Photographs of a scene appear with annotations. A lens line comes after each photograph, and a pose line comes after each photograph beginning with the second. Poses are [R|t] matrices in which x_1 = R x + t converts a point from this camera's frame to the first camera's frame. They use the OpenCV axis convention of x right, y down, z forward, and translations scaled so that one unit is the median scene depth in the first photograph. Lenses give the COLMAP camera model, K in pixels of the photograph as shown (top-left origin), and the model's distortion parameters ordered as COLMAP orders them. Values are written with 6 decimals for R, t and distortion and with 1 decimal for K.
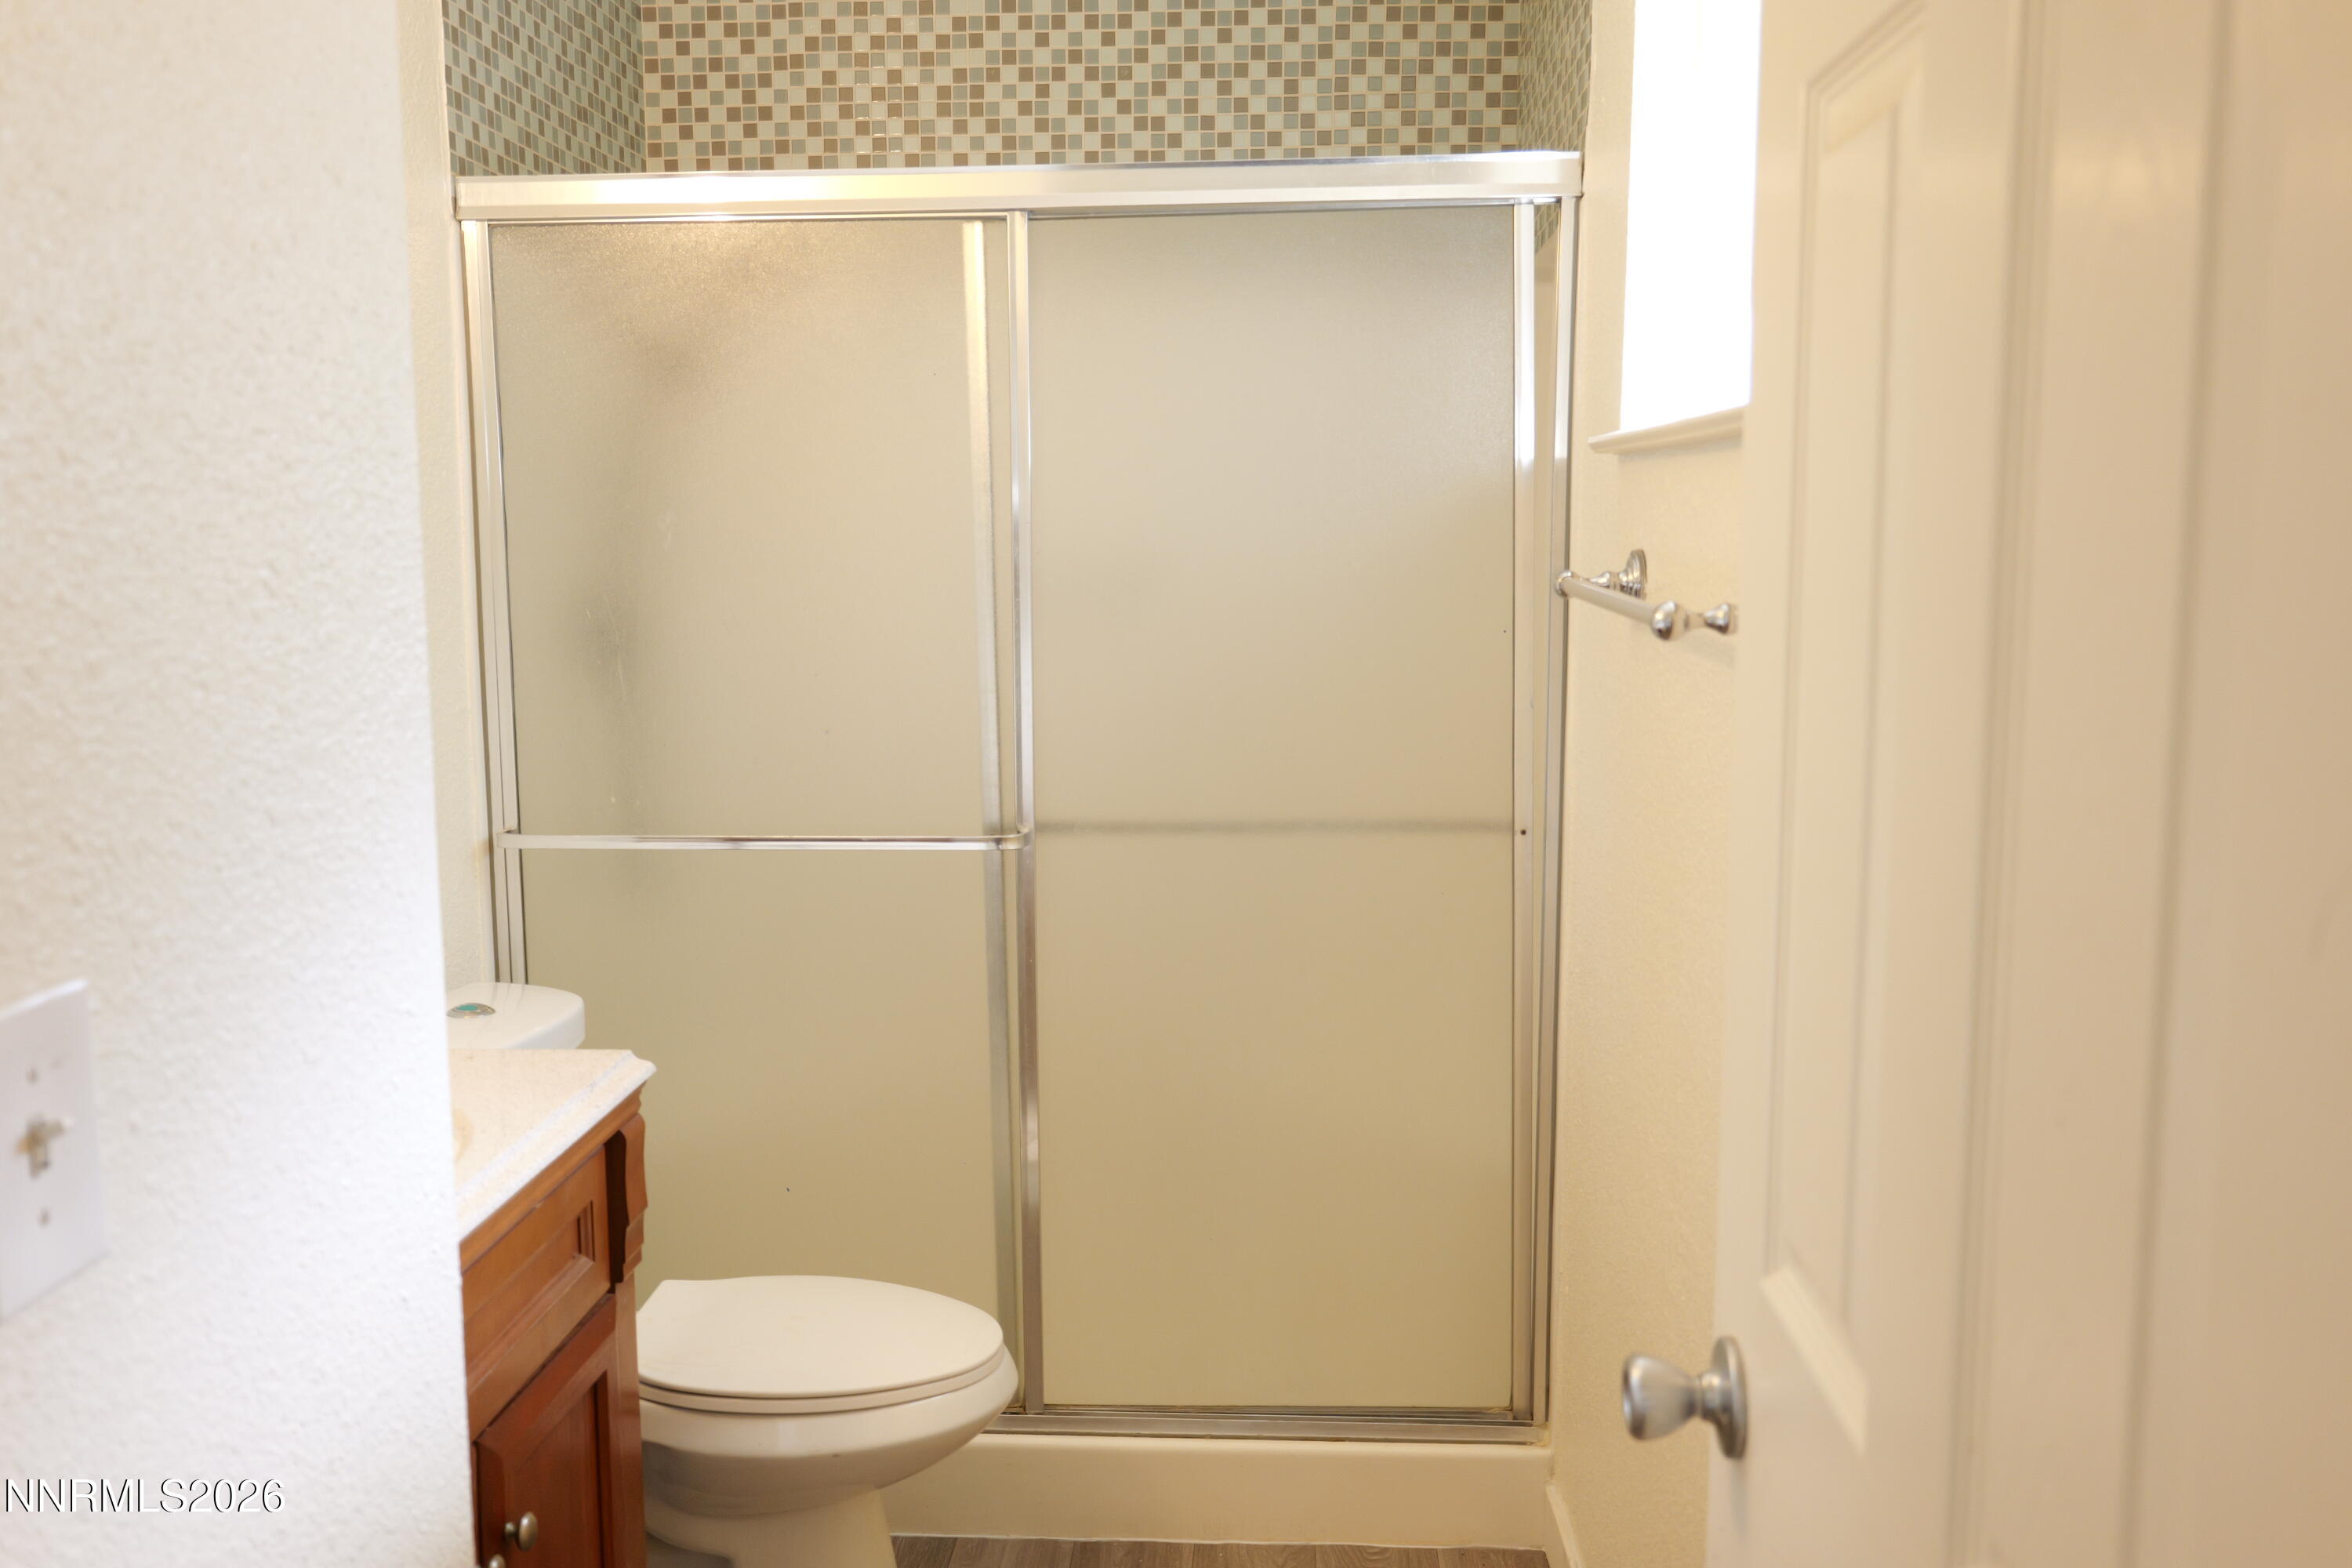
lens RADIAL K [[1998.4, 0, 1177.3], [0, 1998.4, 774.5], [0, 0, 1]] dist [0.001617, -0.005098]
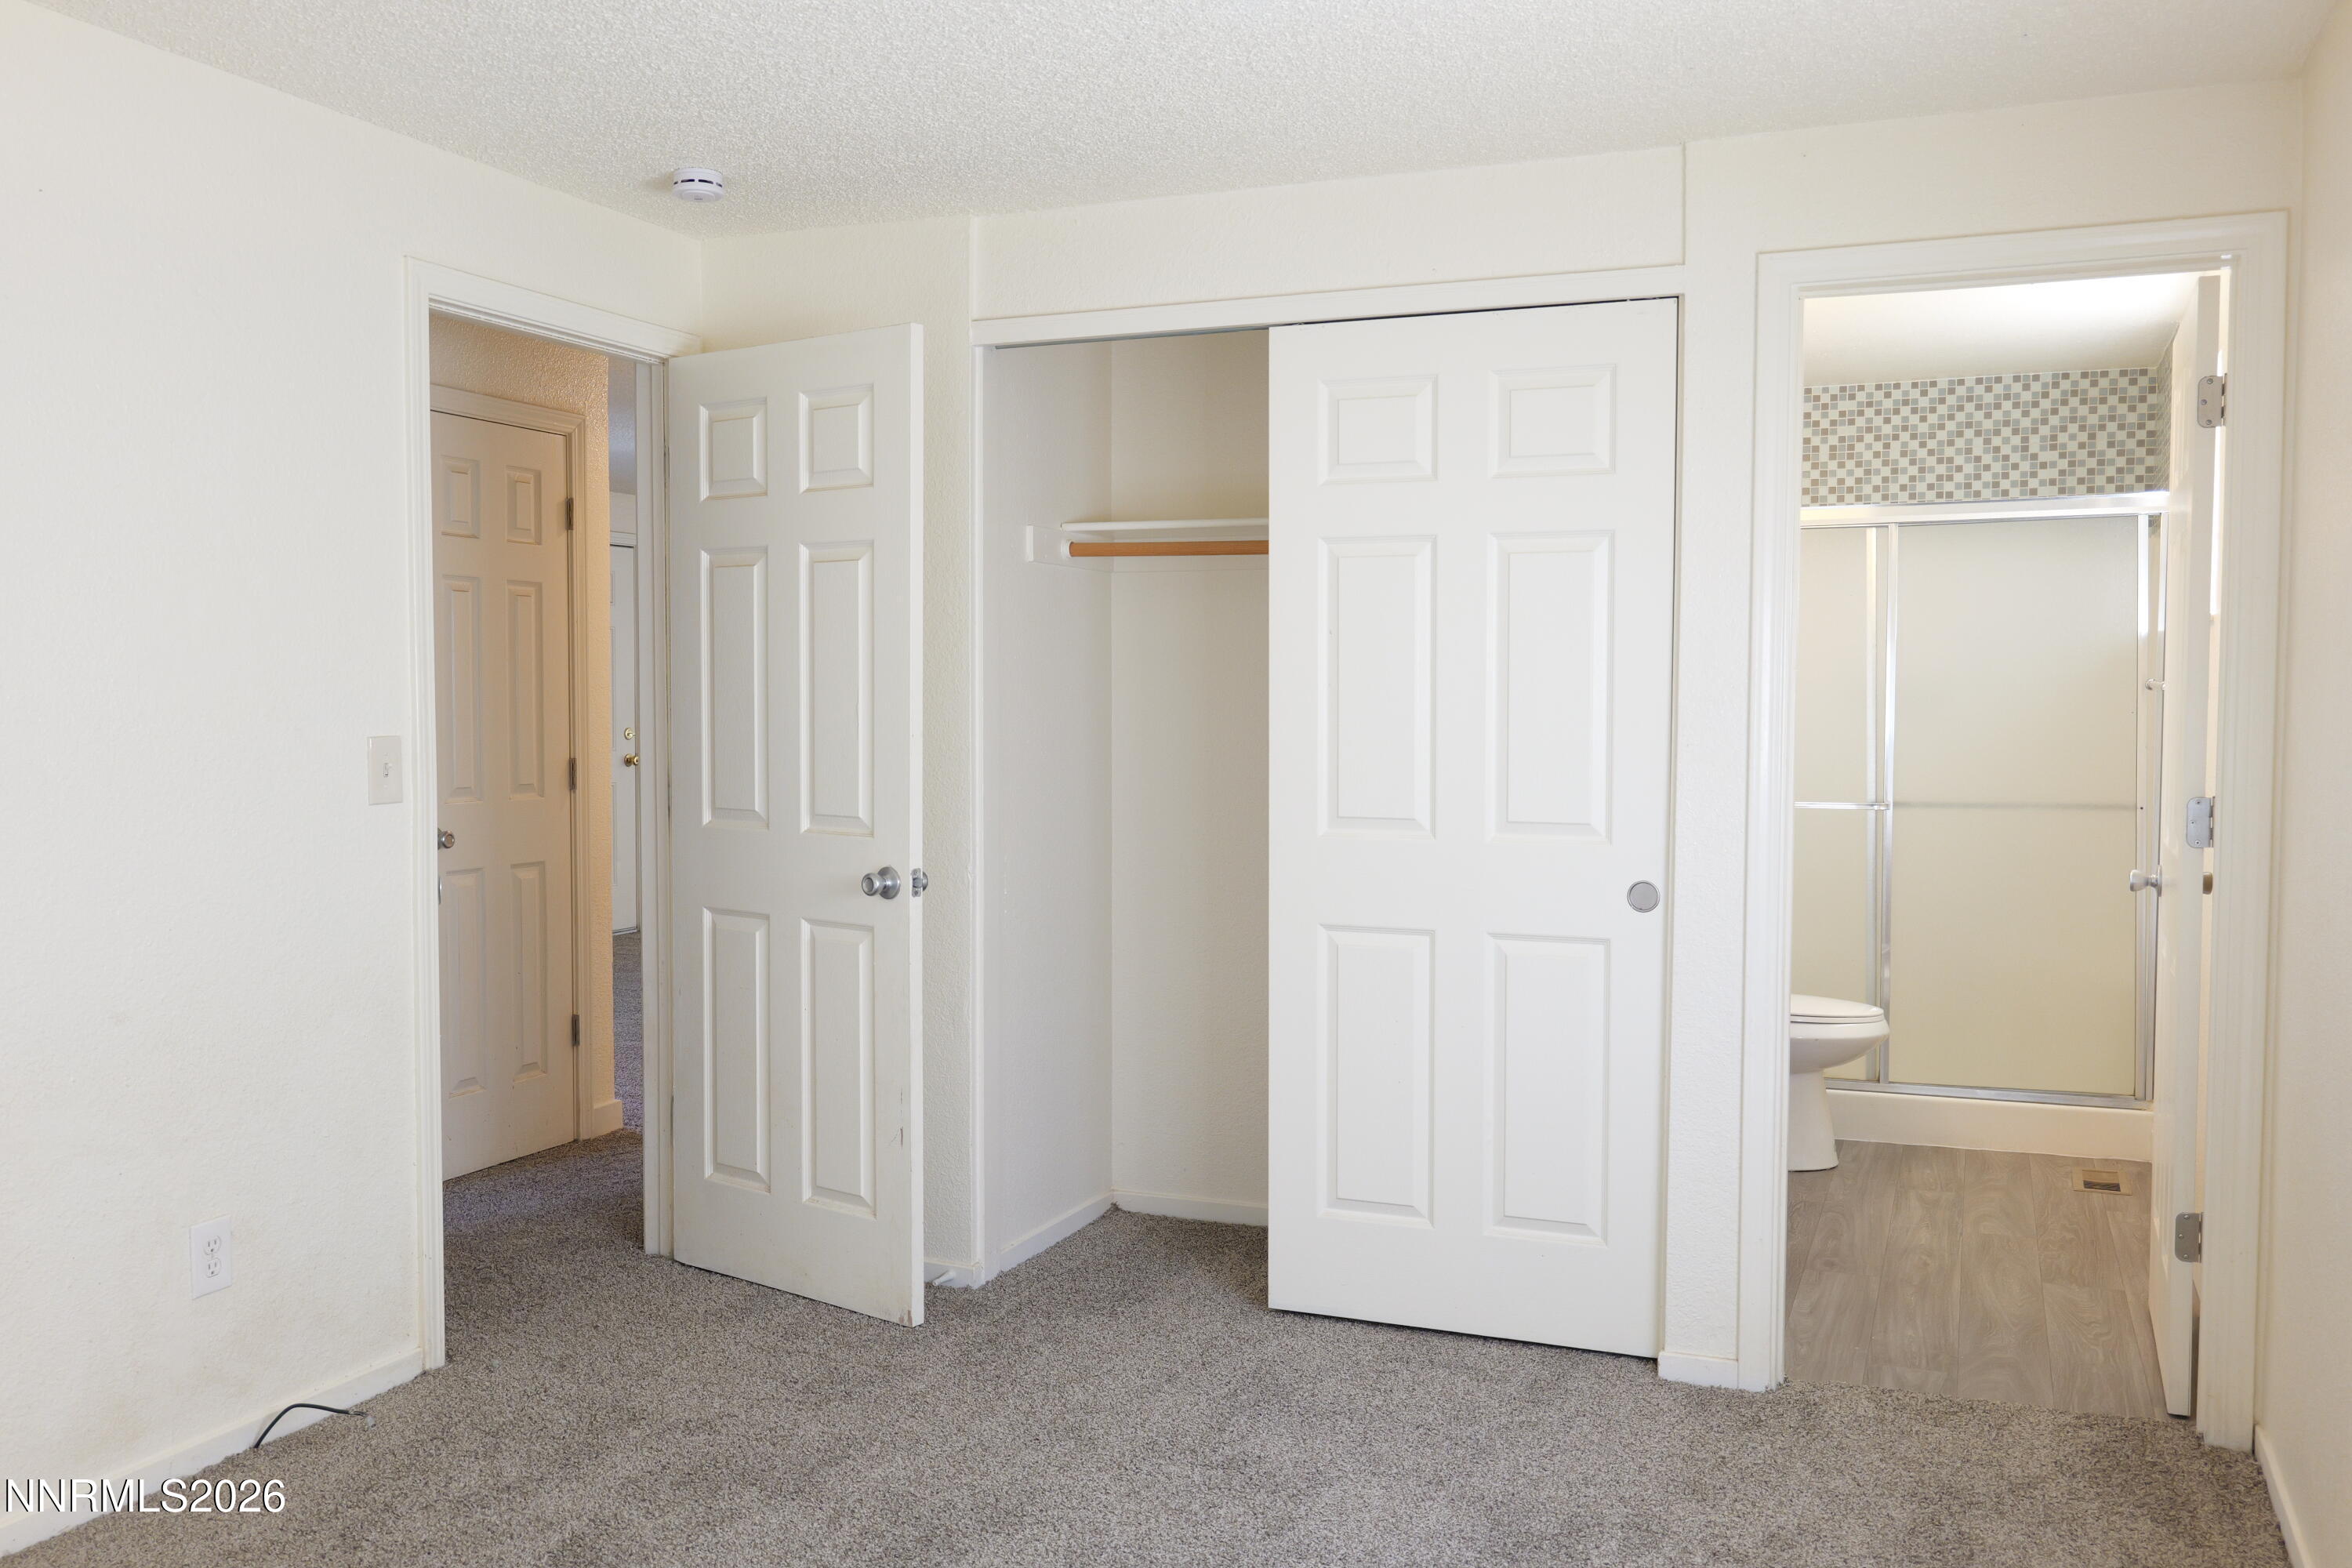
lens RADIAL K [[1998.4, 0, 1190.8], [0, 1998.4, 796.1], [0, 0, 1]] dist [0.001617, -0.005098]
pose [[0.948020, 0.020651, -0.317540, -0.085124], [-0.044300, 0.996740, -0.067438, 0.159374], [0.315112, 0.077999, 0.945844, -1.030095]]
